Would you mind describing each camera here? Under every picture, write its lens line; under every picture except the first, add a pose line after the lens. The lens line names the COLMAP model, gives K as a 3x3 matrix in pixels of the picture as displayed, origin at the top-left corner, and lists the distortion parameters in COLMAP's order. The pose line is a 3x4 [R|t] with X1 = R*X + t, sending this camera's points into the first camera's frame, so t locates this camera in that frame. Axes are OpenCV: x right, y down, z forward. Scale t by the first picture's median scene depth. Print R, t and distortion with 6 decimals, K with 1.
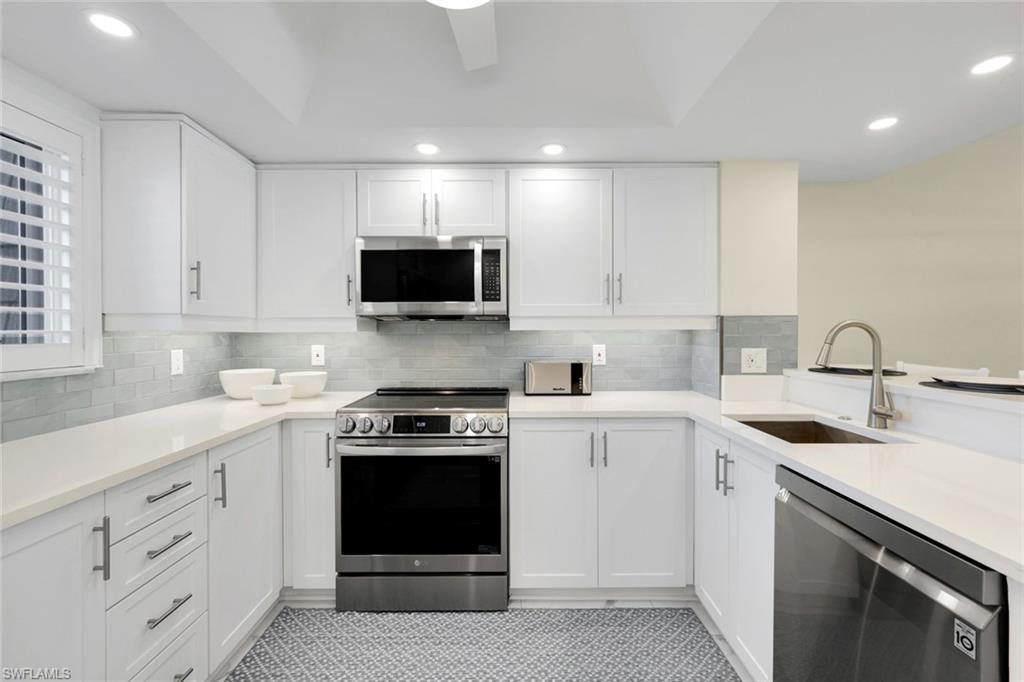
lens RADIAL K [[451.3, 0, 515.4], [0, 451.3, 337.9], [0, 0, 1]] dist [-0.001124, 0.000589]
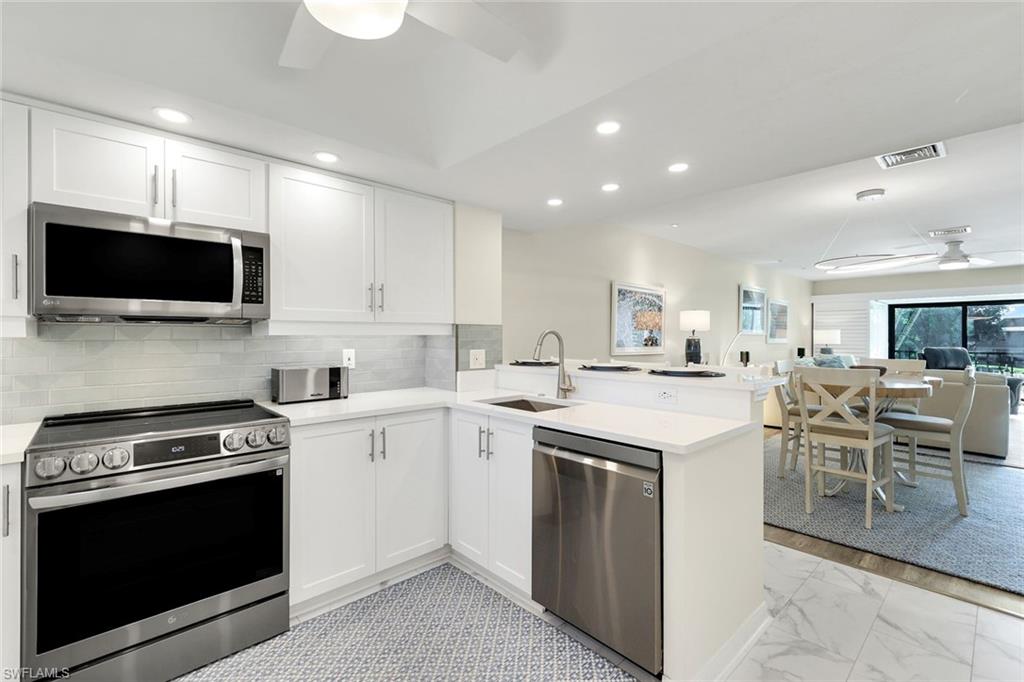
lens RADIAL K [[451.3, 0, 515.4], [0, 451.3, 337.9], [0, 0, 1]] dist [-0.001124, 0.000589]
pose [[0.730126, -0.001740, 0.683310, -0.293243], [0.009355, 0.999929, -0.007449, -0.000010], [-0.683248, 0.011831, 0.730090, -0.025806]]
